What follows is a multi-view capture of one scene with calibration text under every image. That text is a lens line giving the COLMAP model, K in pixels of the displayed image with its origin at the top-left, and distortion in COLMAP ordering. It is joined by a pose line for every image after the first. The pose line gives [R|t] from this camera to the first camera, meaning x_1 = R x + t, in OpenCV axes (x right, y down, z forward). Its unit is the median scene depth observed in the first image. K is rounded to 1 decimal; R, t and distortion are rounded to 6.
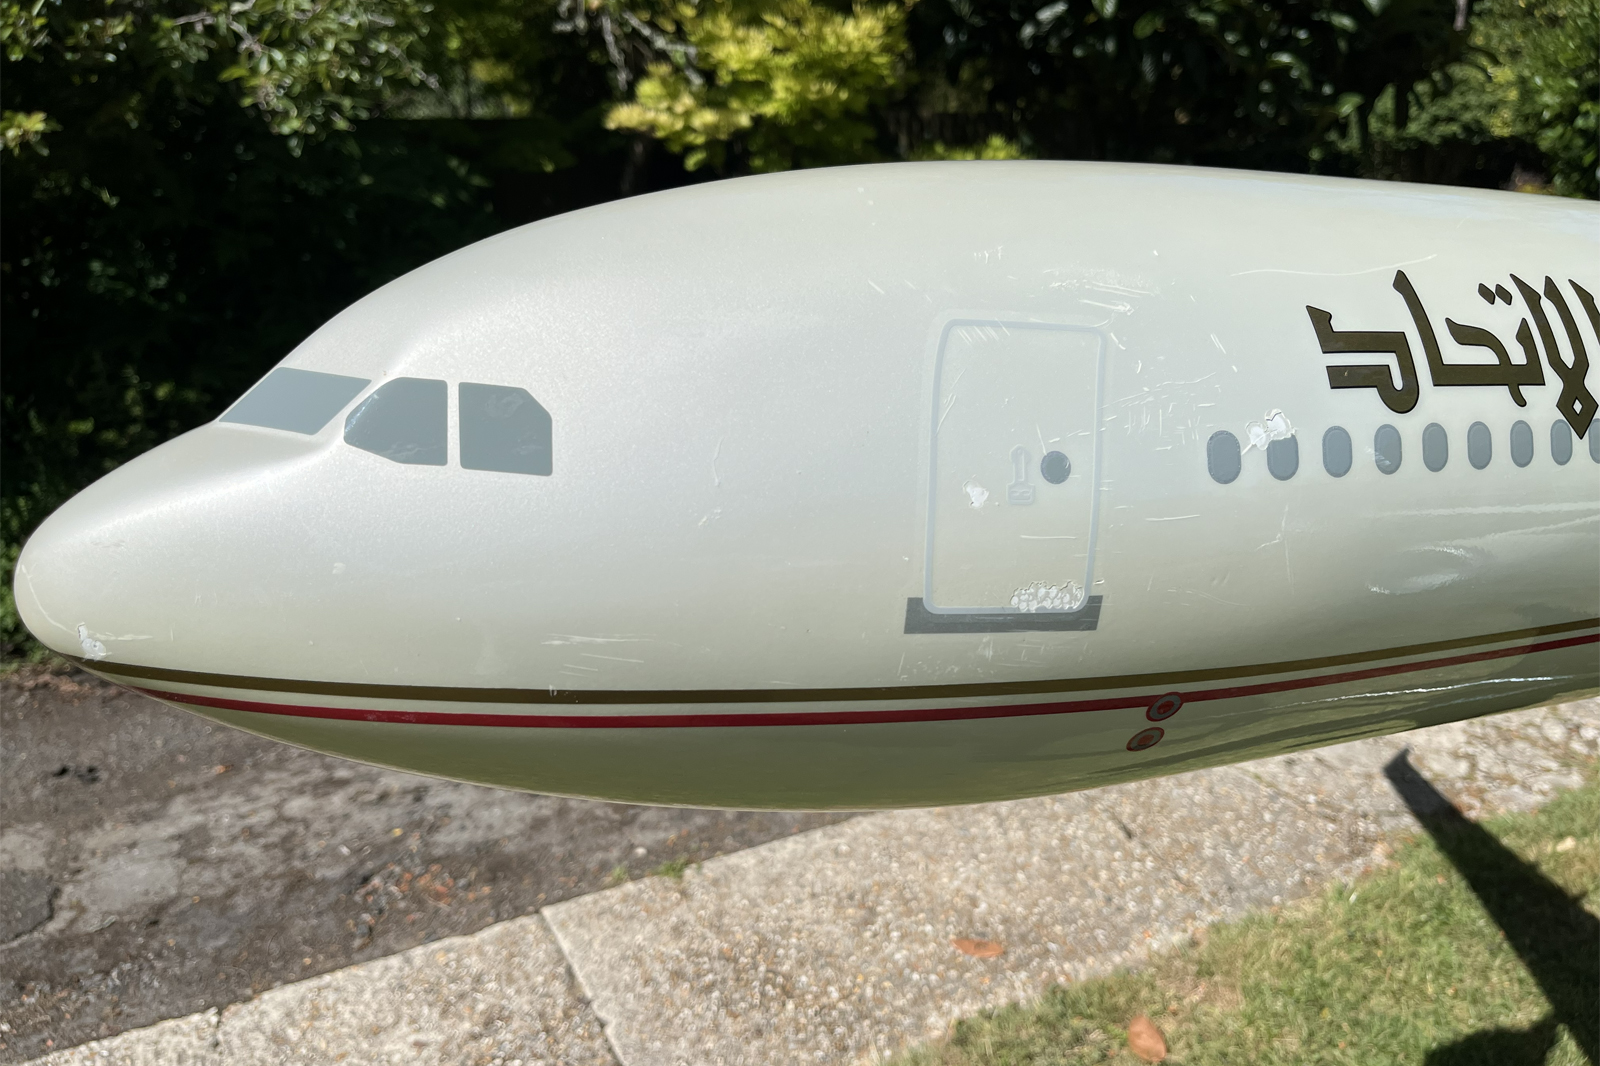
lens RADIAL K [[1227.0, 0, 793.6], [0, 1227.0, 541.8], [0, 0, 1]] dist [0.057072, -0.102491]
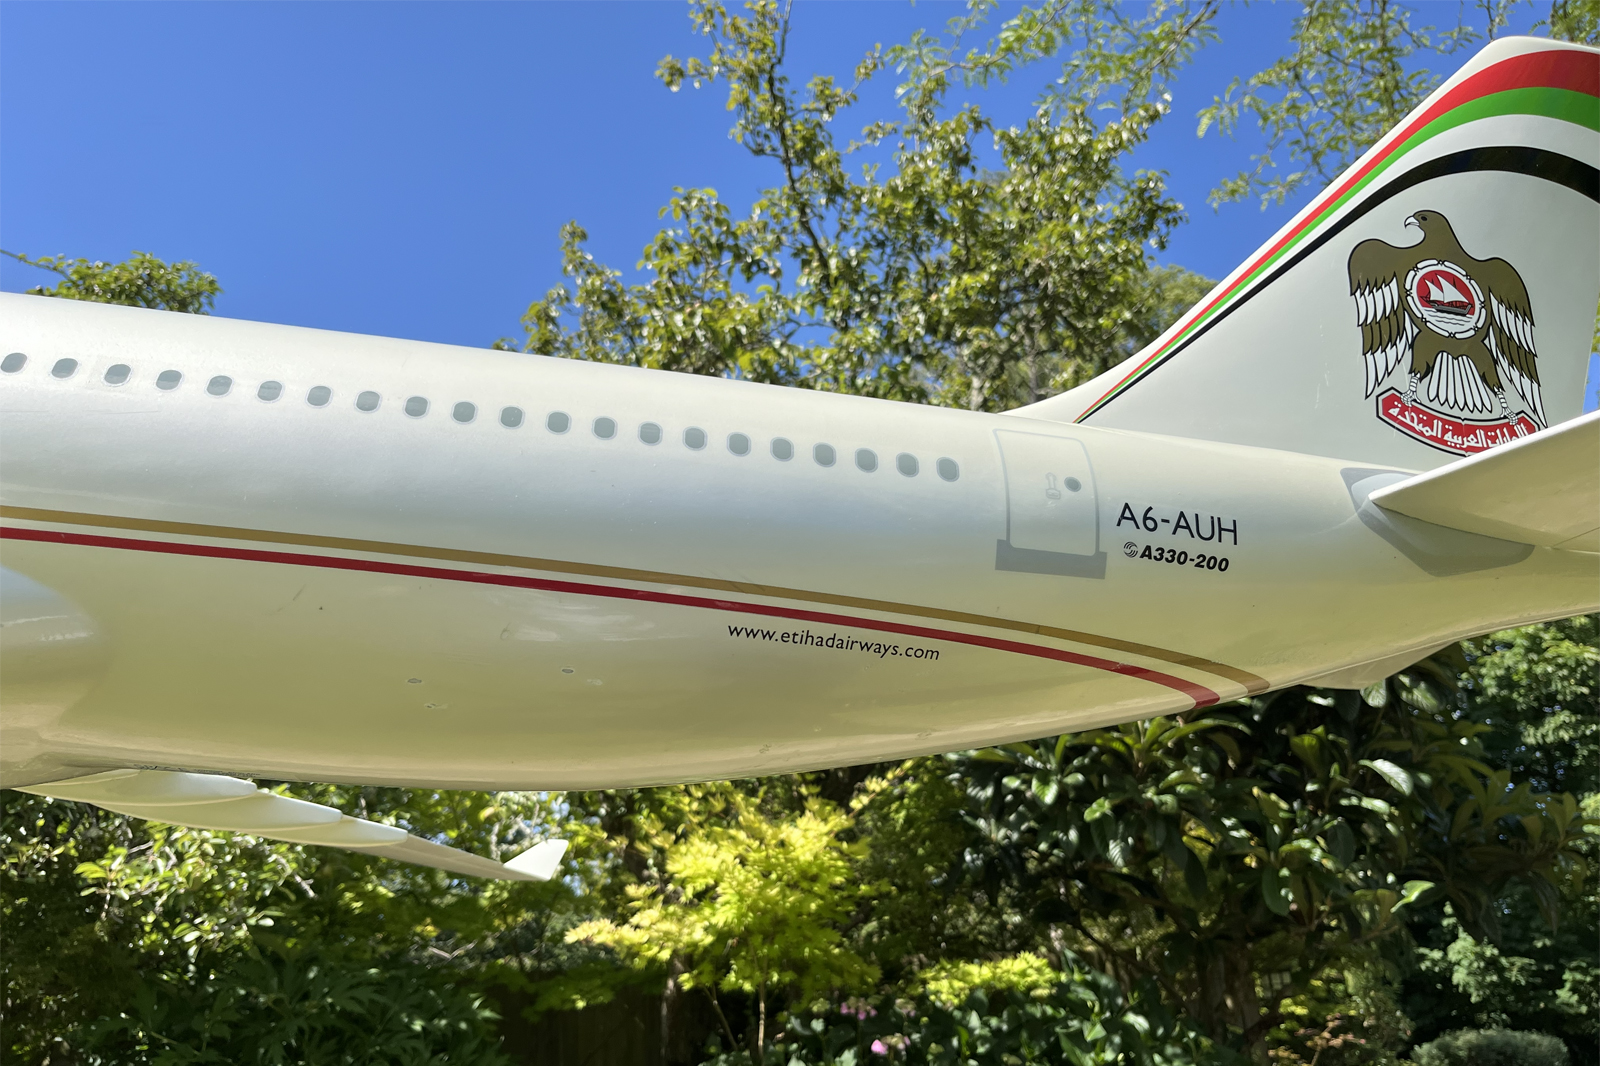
lens RADIAL K [[1216.0, 0, 791.1], [0, 1216.0, 613.6], [0, 0, 1]] dist [0.033767, -0.045356]
pose [[0.956558, -0.134388, -0.258720, 0.589742], [-0.055726, 0.786778, -0.614716, 0.116585], [0.286165, 0.602429, 0.745110, 0.222846]]
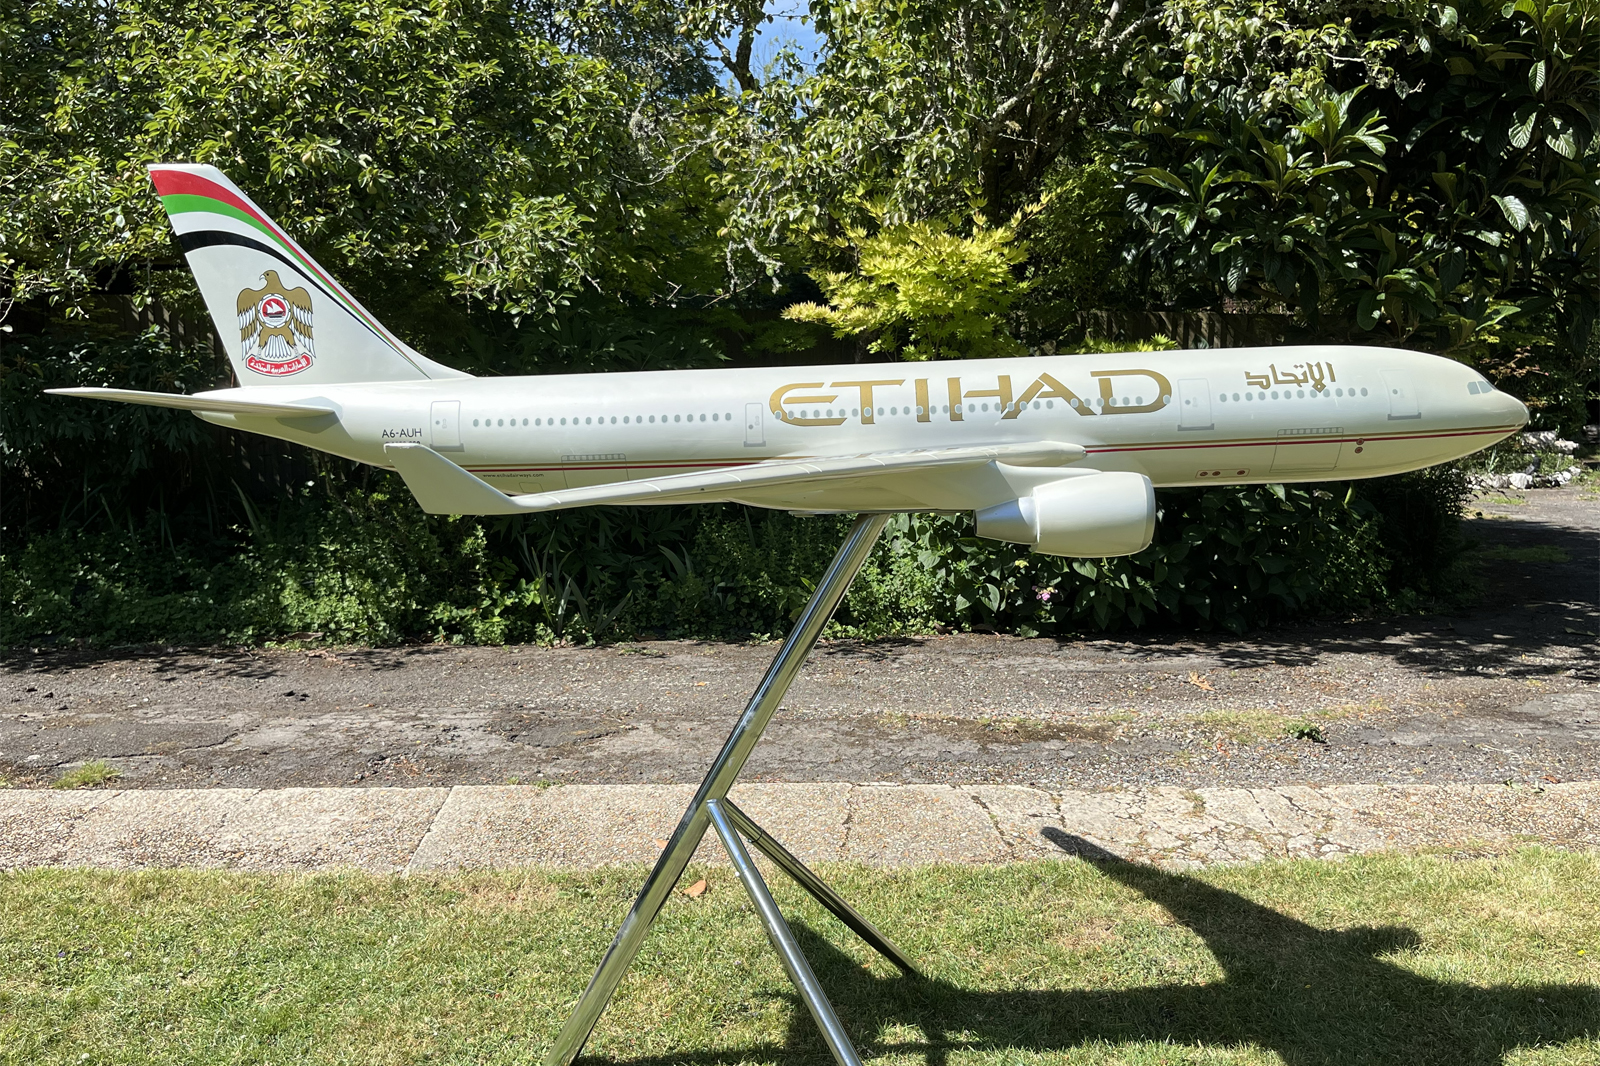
lens RADIAL K [[1340.2, 0, 812.7], [0, 1340.2, 548.8], [0, 0, 1]] dist [0.039992, -0.049199]
pose [[0.913358, 0.092335, -0.396549, 0.834360], [-0.153194, 0.980311, -0.124585, 0.138506], [0.377238, 0.174540, 0.909521, -0.431135]]
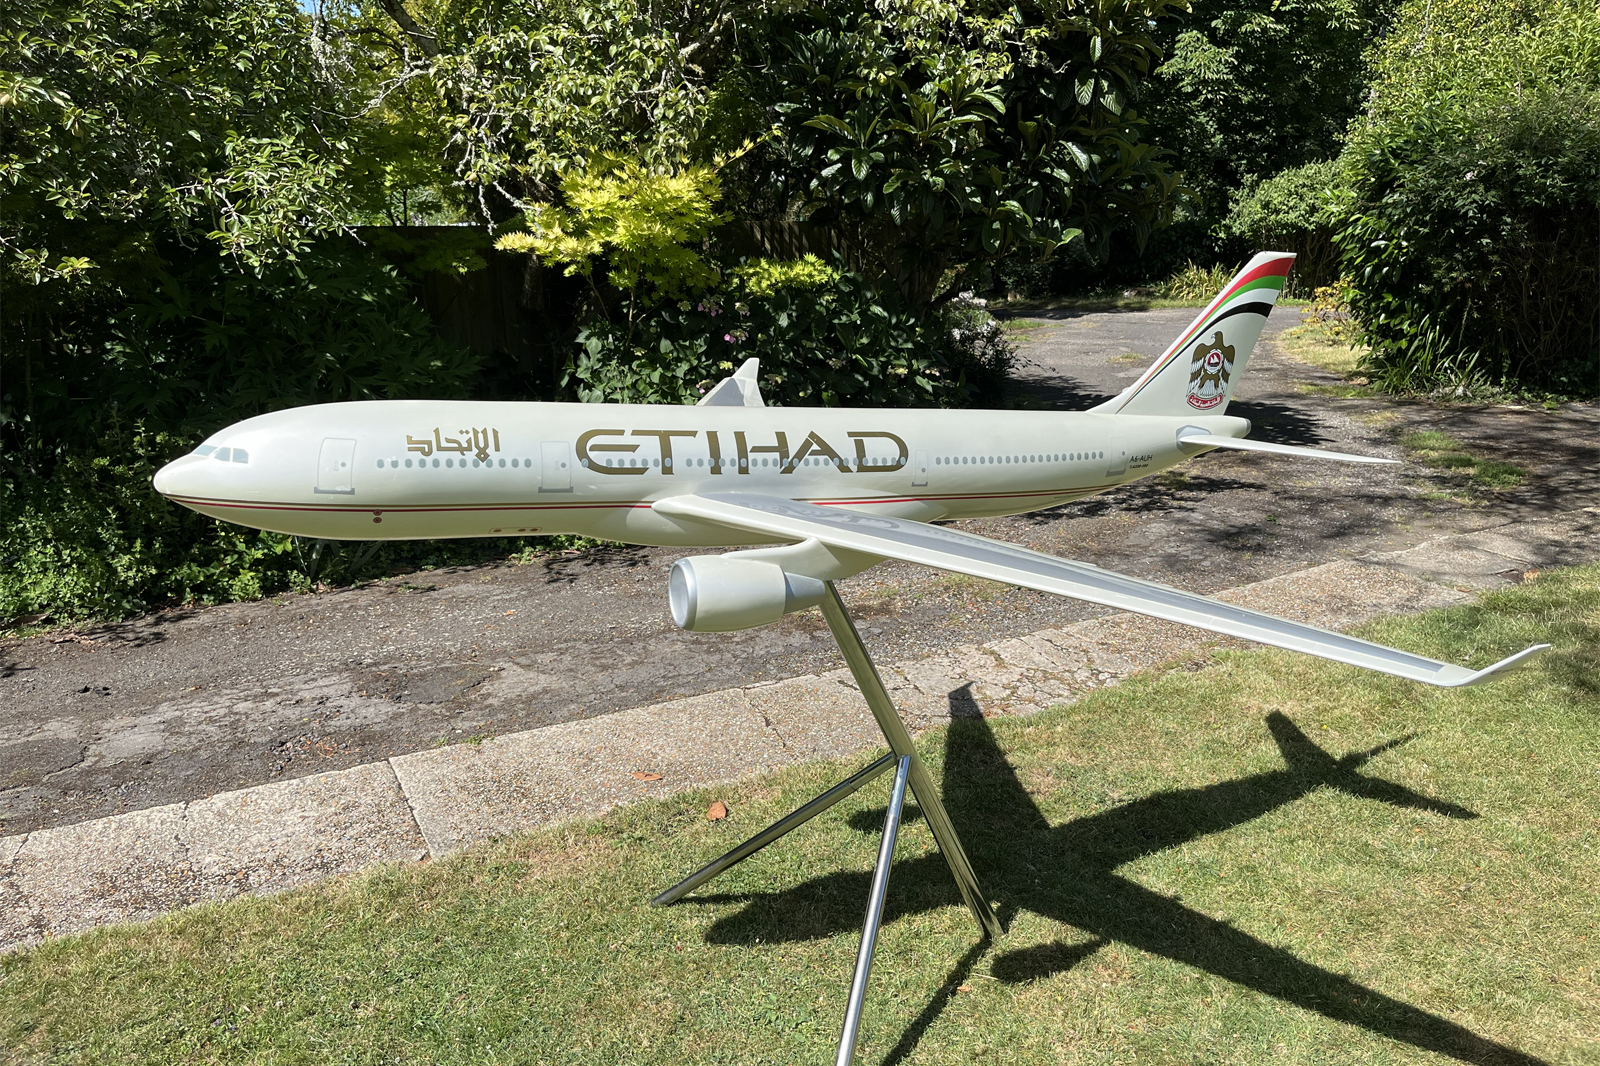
lens RADIAL K [[1207.2, 0, 805.4], [0, 1207.2, 542.8], [0, 0, 1]] dist [0.056776, -0.085042]
pose [[0.999600, 0.013313, 0.024963, 0.291490], [-0.012351, 0.999190, -0.038301, 0.064319], [-0.025453, 0.037977, 0.998954, -0.609158]]
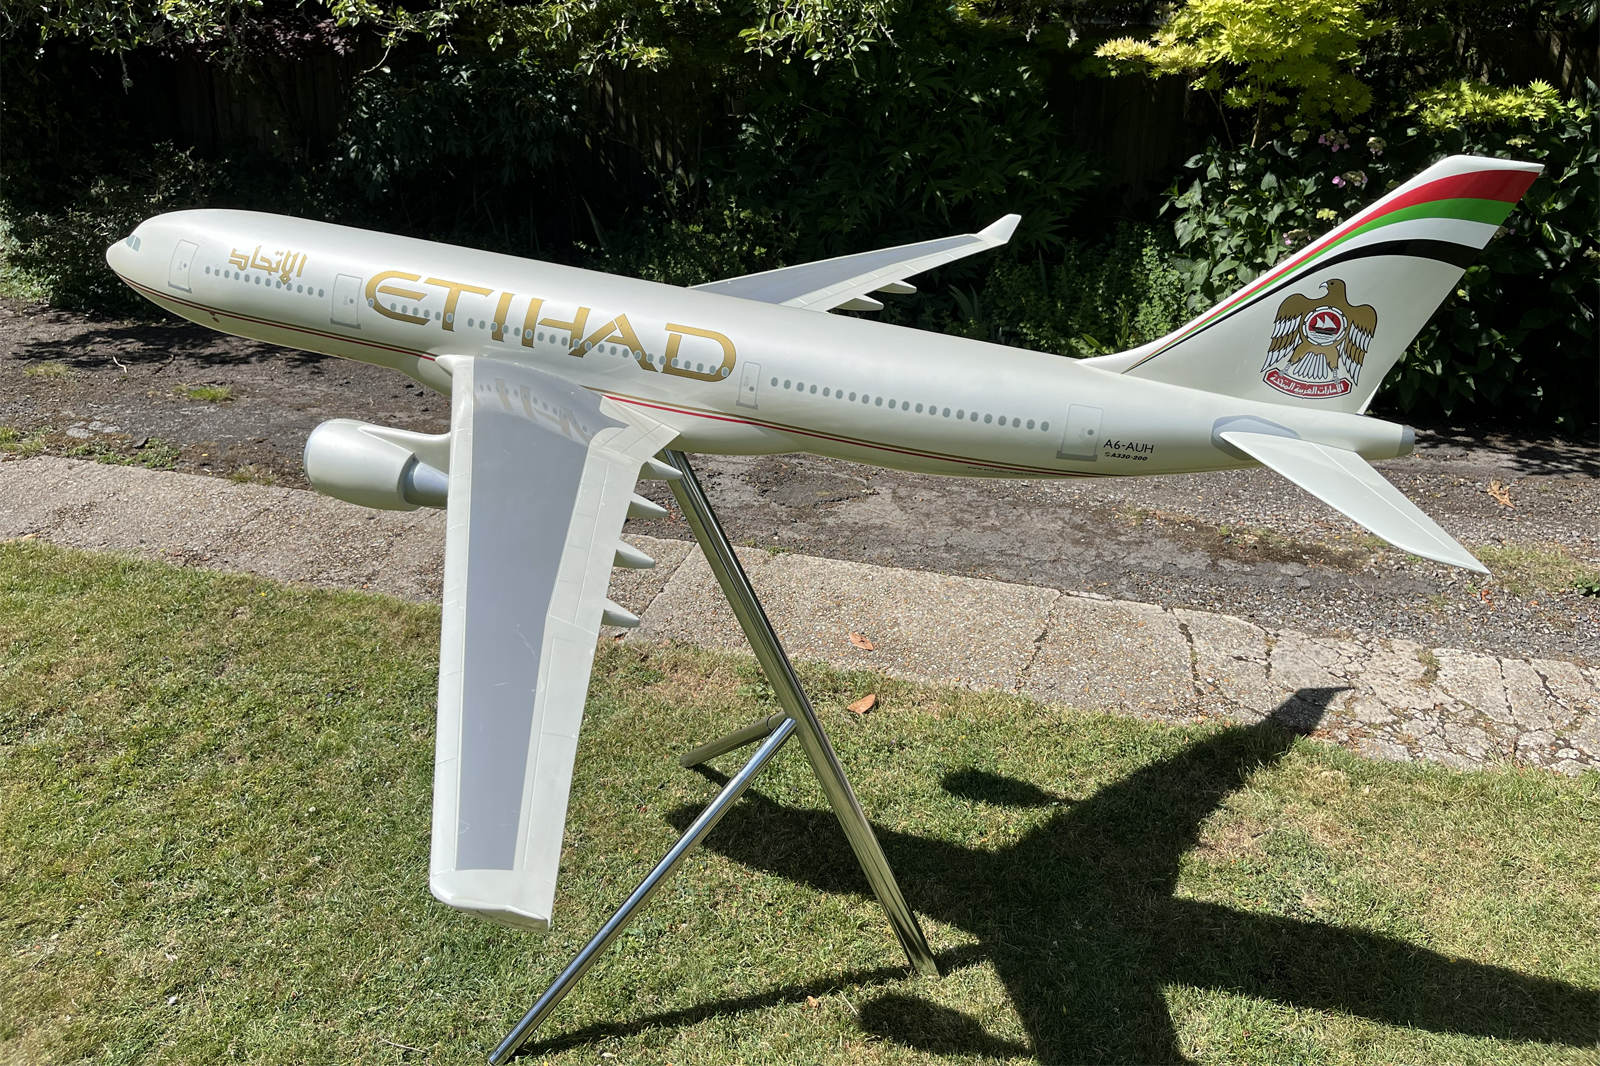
lens RADIAL K [[1211.5, 0, 797.6], [0, 1211.5, 468.3], [0, 0, 1]] dist [0.040090, -0.057057]
pose [[0.739968, 0.279974, -0.611606, 0.893670], [-0.232834, 0.959661, 0.157601, -0.104638], [0.631059, 0.025783, 0.775307, -0.248281]]
